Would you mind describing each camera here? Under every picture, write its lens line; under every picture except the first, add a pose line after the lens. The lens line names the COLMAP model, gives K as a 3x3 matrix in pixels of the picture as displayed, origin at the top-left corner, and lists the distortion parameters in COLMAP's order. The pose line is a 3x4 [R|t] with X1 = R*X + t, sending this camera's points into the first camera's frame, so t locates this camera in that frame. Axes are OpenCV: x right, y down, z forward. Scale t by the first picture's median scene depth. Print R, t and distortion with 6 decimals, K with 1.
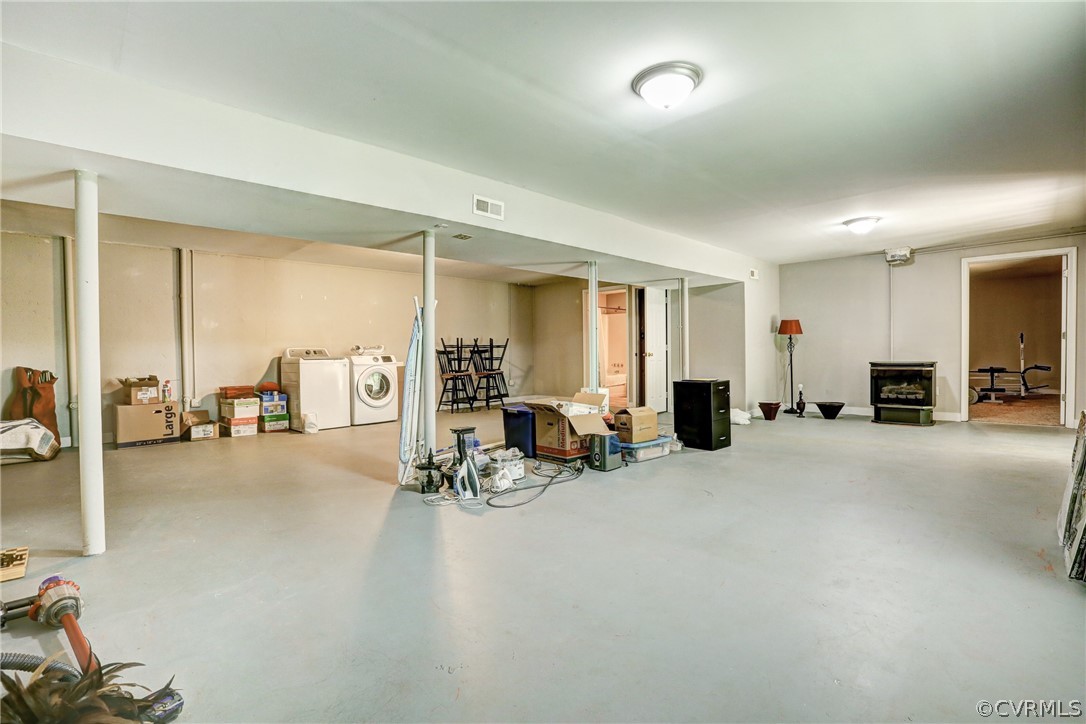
lens RADIAL K [[496.6, 0, 546.5], [0, 496.6, 358.9], [0, 0, 1]] dist [-0.059735, 0.025505]
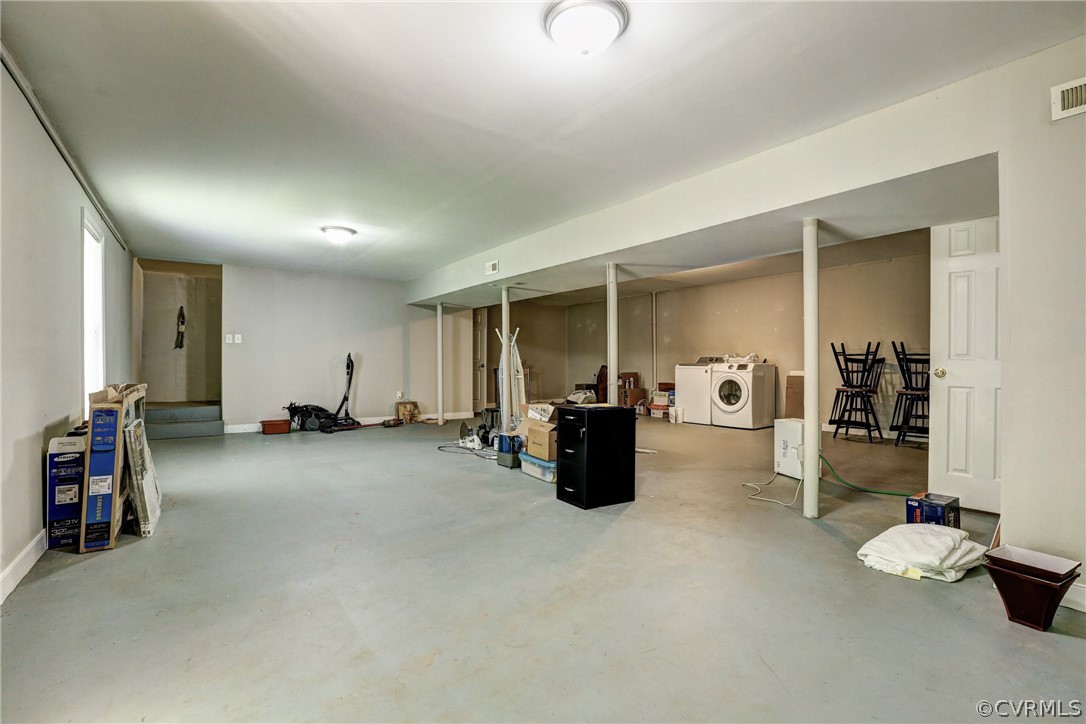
lens RADIAL K [[496.6, 0, 546.5], [0, 496.6, 358.9], [0, 0, 1]] dist [-0.059735, 0.025505]
pose [[-0.139805, 0.009547, -0.990133, 0.874476], [-0.011527, 0.999870, 0.011268, -0.027247], [0.990112, 0.012989, -0.139677, 0.876154]]
